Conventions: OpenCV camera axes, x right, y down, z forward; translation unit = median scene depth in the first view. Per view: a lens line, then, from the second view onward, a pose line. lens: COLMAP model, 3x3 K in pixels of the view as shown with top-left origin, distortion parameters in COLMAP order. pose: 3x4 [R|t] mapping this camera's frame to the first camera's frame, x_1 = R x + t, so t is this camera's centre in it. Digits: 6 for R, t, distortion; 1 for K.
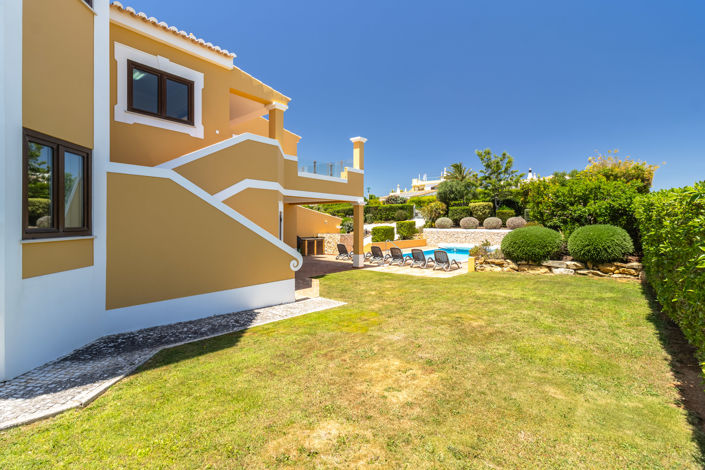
lens RADIAL K [[327.5, 0, 351.0], [0, 327.5, 223.5], [0, 0, 1]] dist [0.000757, 0.000120]
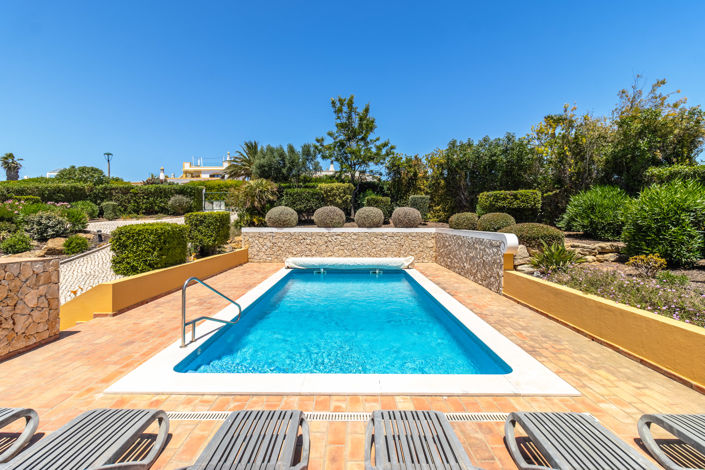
lens RADIAL K [[323.0, 0, 350.9], [0, 323.0, 225.1], [0, 0, 1]] dist [-0.000249, 0.000552]
pose [[0.772664, -0.011645, 0.634708, 0.038043], [0.004440, 0.999906, 0.012939, 0.005986], [-0.634800, -0.007179, 0.772643, 0.531050]]
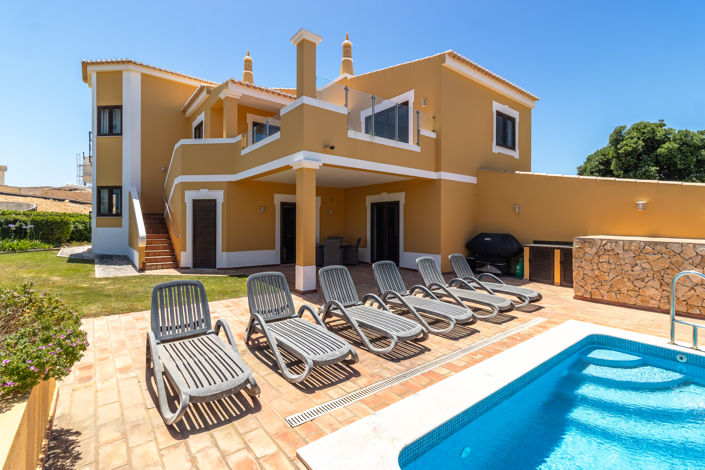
lens RADIAL K [[327.5, 0, 351.0], [0, 327.5, 223.5], [0, 0, 1]] dist [0.000757, 0.000120]
pose [[-0.215081, -0.004876, -0.976584, 0.257237], [-0.007556, 0.999966, -0.003329, 0.015514], [0.976567, 0.006663, -0.215111, 0.599620]]
